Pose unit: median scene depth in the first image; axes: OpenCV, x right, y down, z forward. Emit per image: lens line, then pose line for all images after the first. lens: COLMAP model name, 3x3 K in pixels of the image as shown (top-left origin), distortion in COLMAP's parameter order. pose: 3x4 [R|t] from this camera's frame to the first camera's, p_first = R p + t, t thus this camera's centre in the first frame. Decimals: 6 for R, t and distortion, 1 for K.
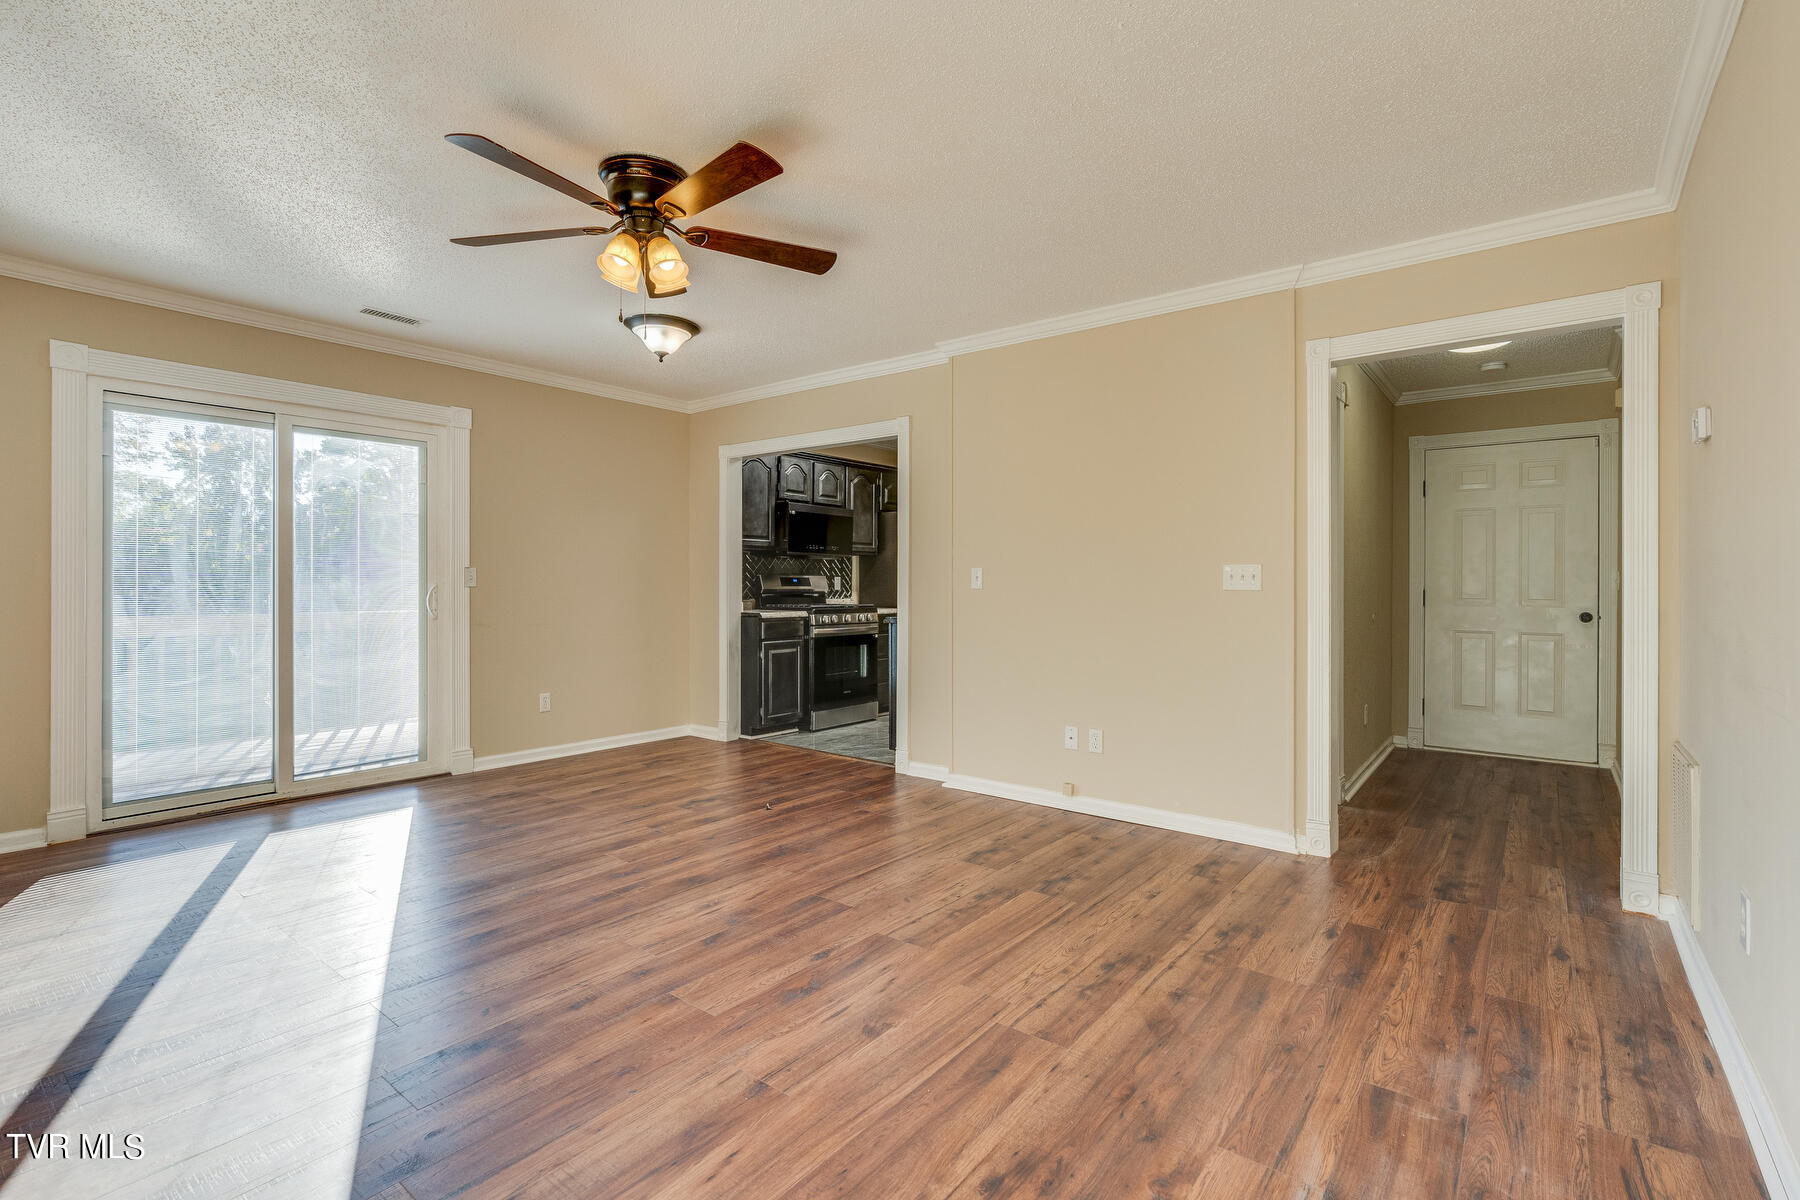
lens RADIAL K [[812.4, 0, 906.5], [0, 812.4, 593.9], [0, 0, 1]] dist [-0.003280, -0.000126]
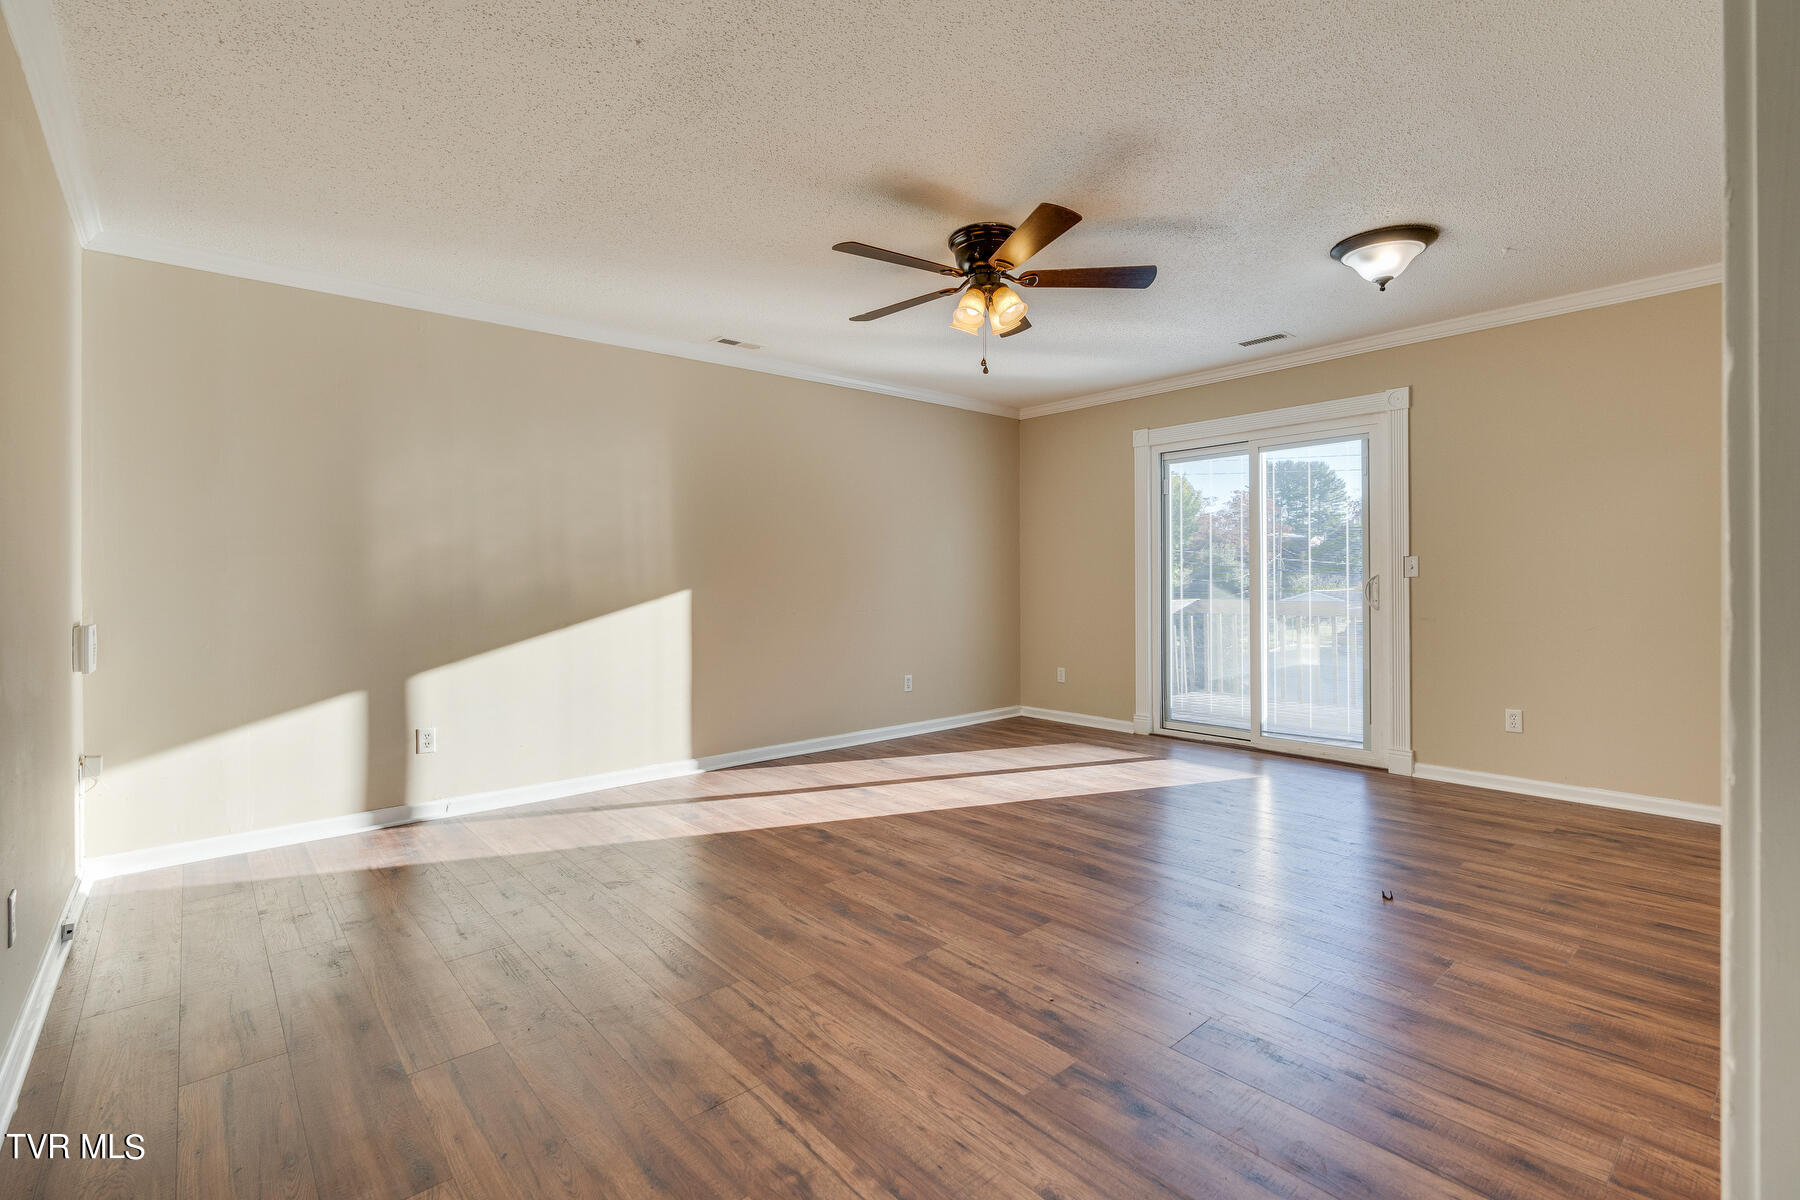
lens RADIAL K [[812.4, 0, 908.1], [0, 812.4, 589.2], [0, 0, 1]] dist [-0.003280, -0.000126]
pose [[-0.176492, 0.011533, -0.984235, 0.815103], [-0.001883, 0.999926, 0.012055, -0.008444], [0.984300, 0.003981, -0.176457, 1.010928]]
